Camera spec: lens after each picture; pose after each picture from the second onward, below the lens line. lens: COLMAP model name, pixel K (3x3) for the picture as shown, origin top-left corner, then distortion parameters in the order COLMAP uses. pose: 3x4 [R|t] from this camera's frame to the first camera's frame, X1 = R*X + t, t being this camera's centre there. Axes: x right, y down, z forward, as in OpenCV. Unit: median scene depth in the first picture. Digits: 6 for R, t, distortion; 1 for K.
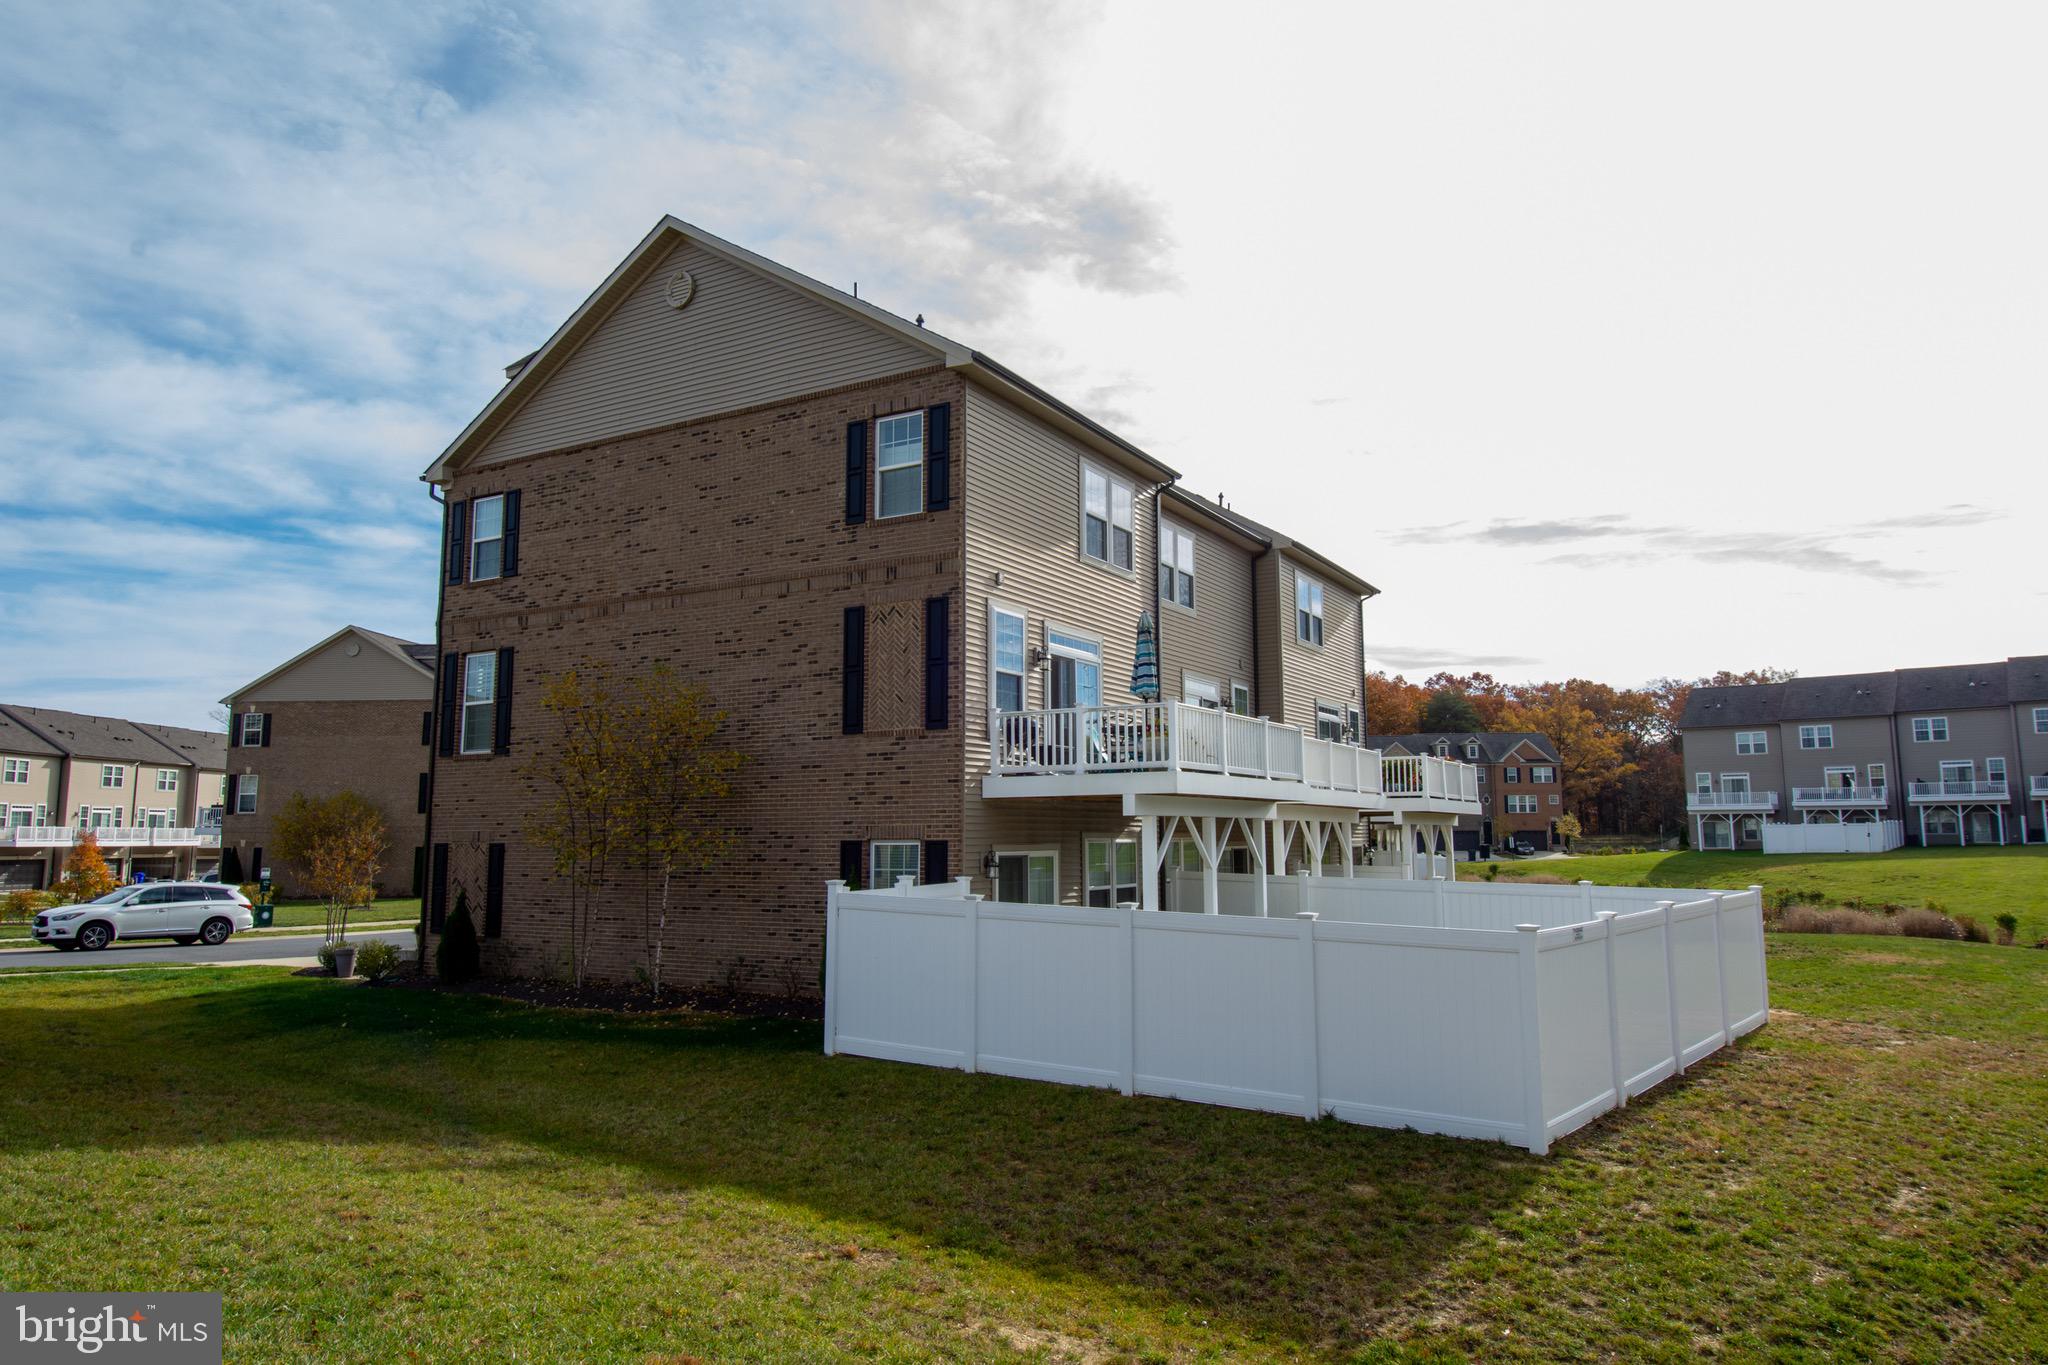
lens RADIAL K [[1417.2, 0, 1032.2], [0, 1417.2, 651.1], [0, 0, 1]] dist [0.049887, -0.060995]
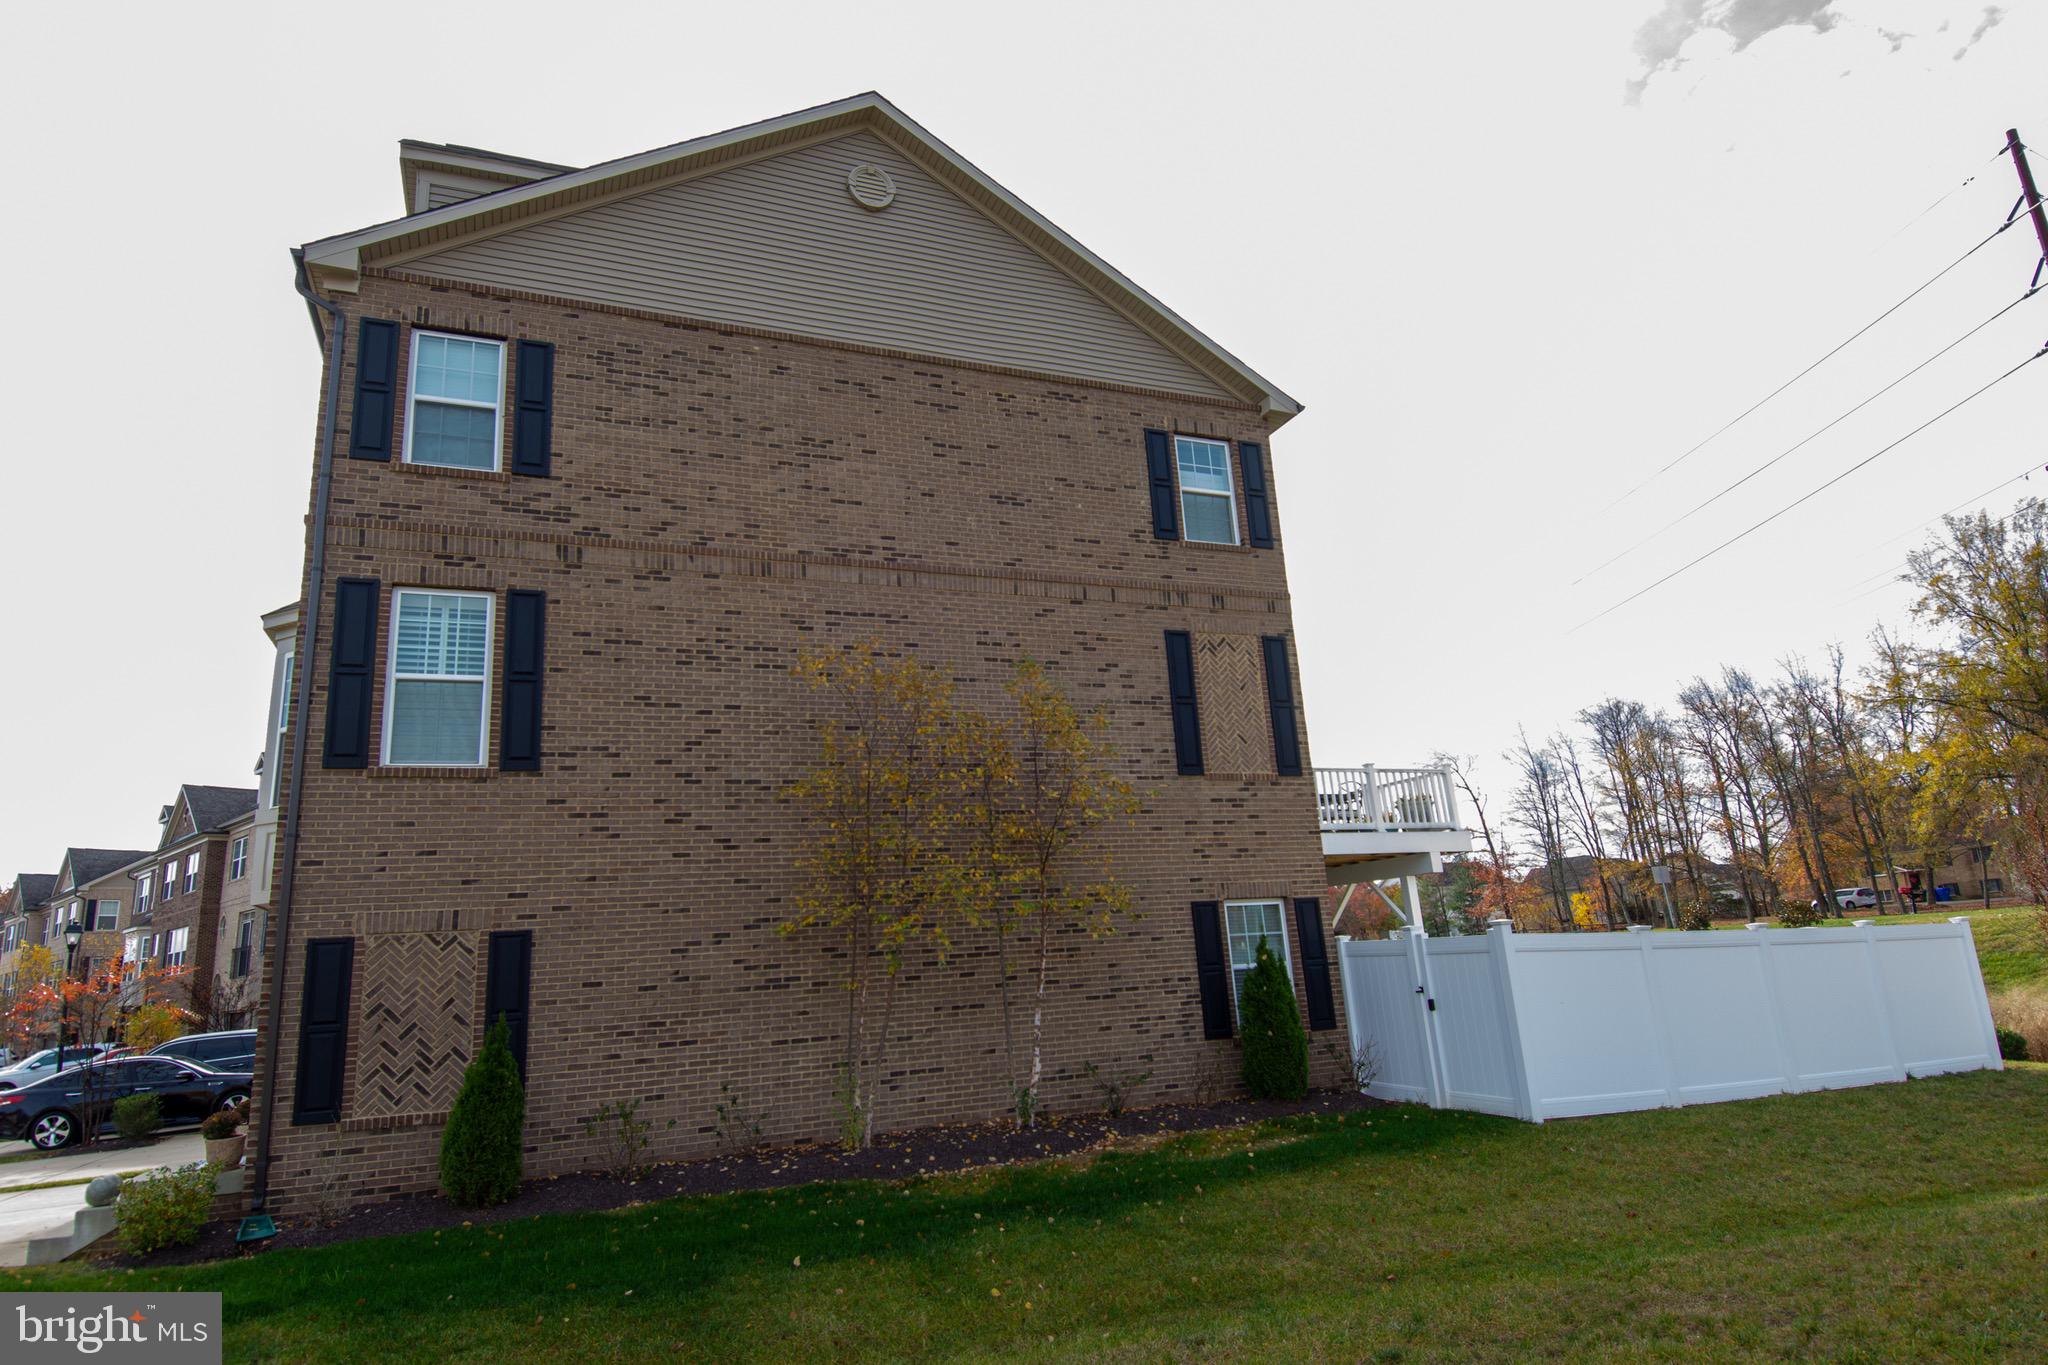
lens RADIAL K [[1162.2, 0, 1024.0], [0, 1162.2, 682.5], [0, 0, 1]] dist [0.047294, -0.064131]
pose [[0.578546, 0.171557, 0.797403, -0.643015], [-0.043077, 0.982692, -0.180167, 0.114782], [-0.814511, 0.069885, 0.575923, 0.578813]]
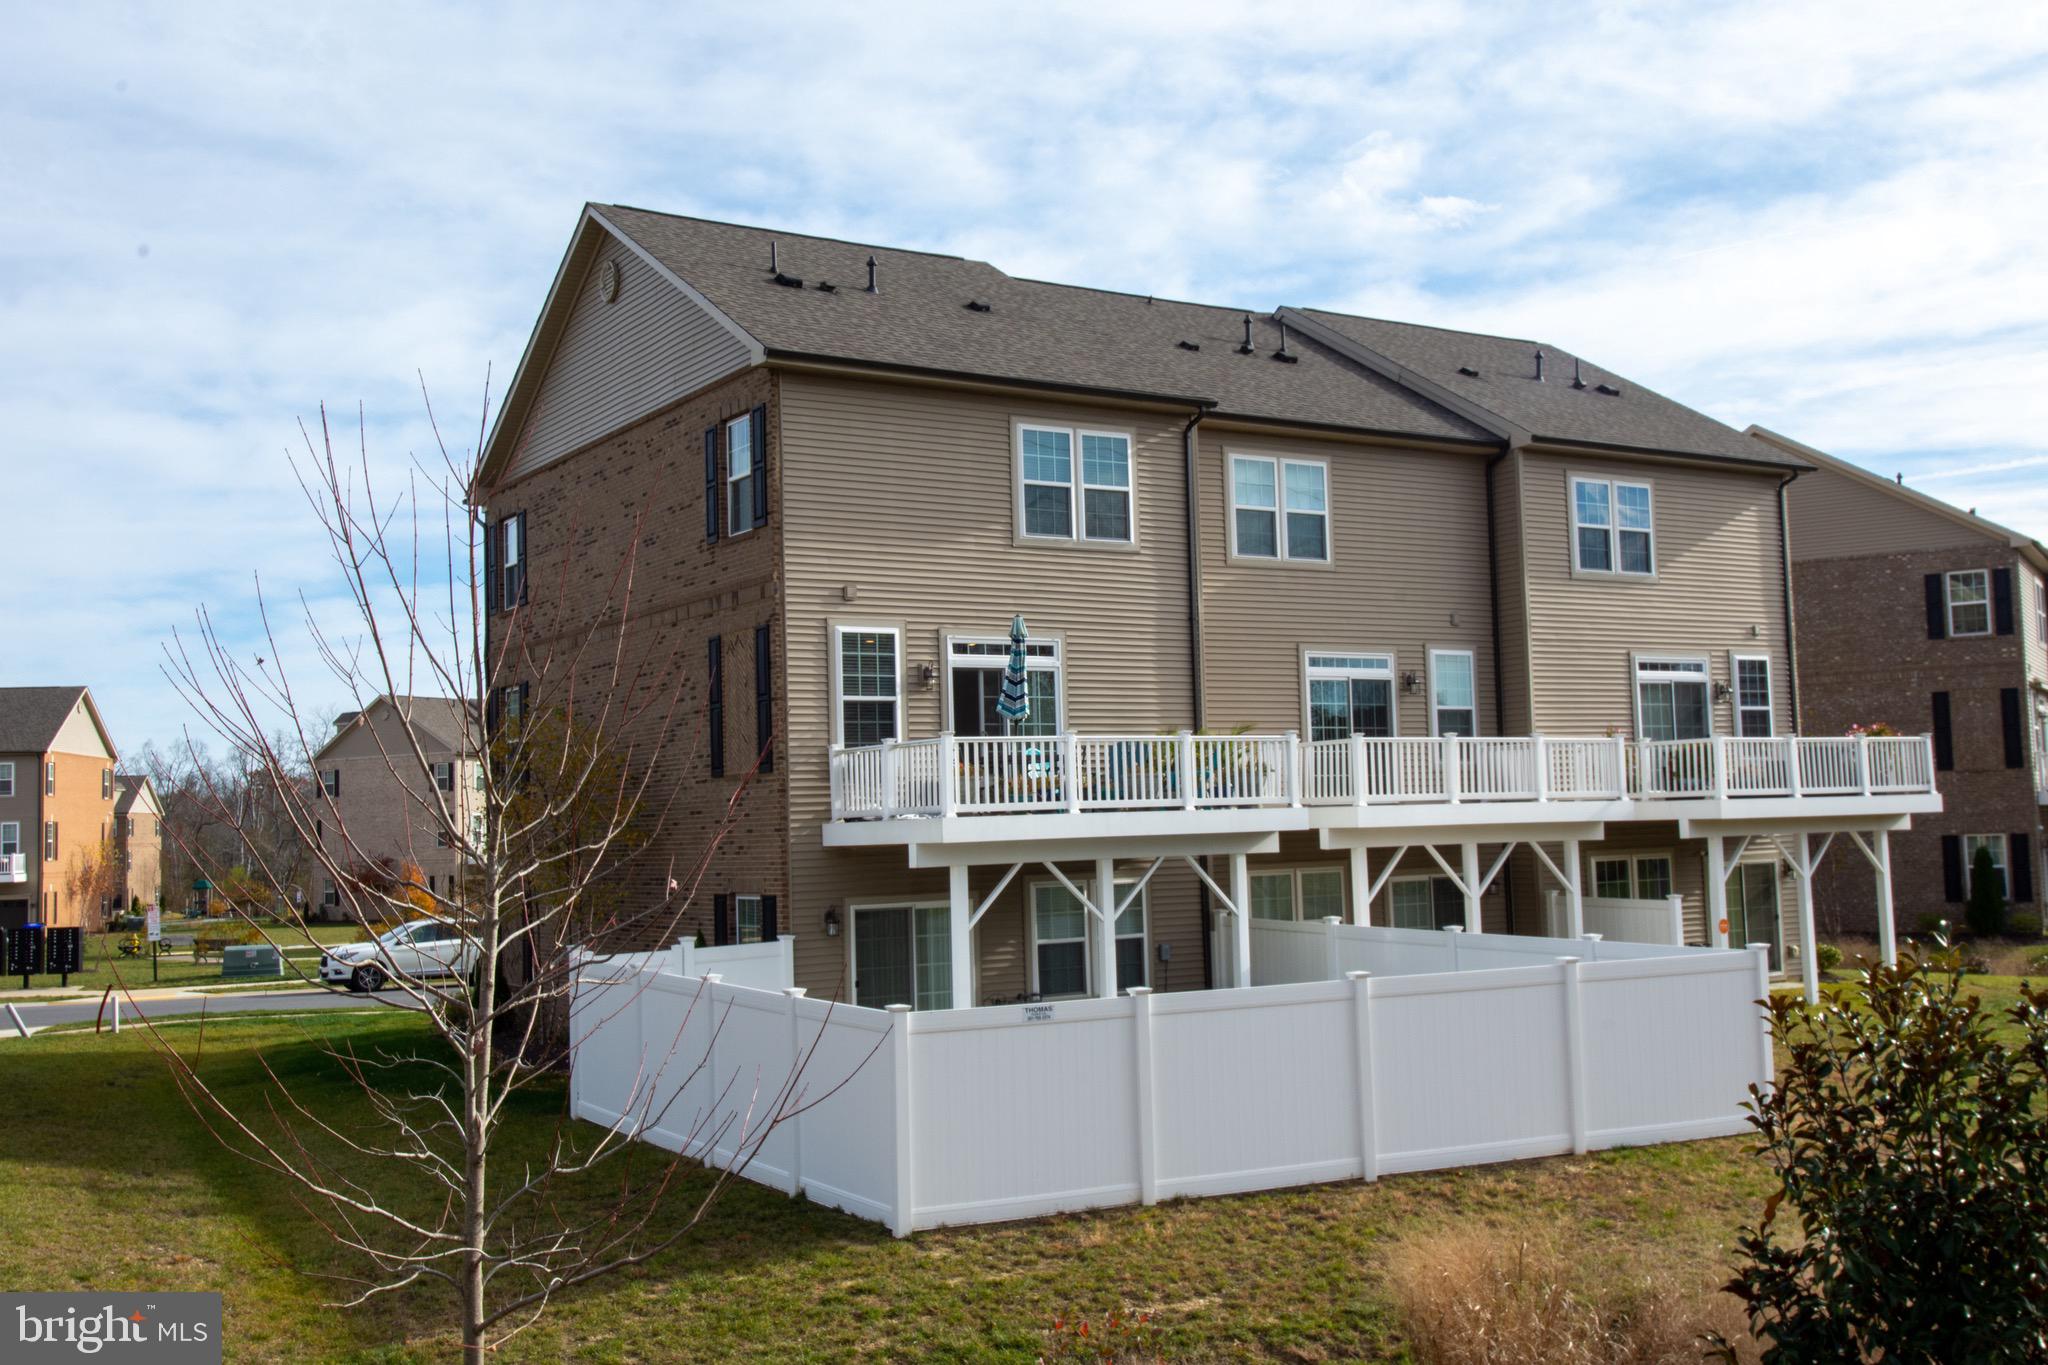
lens RADIAL K [[2325.3, 0, 1024.0], [0, 2325.3, 682.5], [0, 0, 1]] dist [0.076604, 0.004096]
pose [[0.862460, -0.052705, -0.503374, 0.683613], [0.093171, 0.994099, 0.055549, -0.057260], [0.497476, -0.094808, 0.862281, -0.157993]]
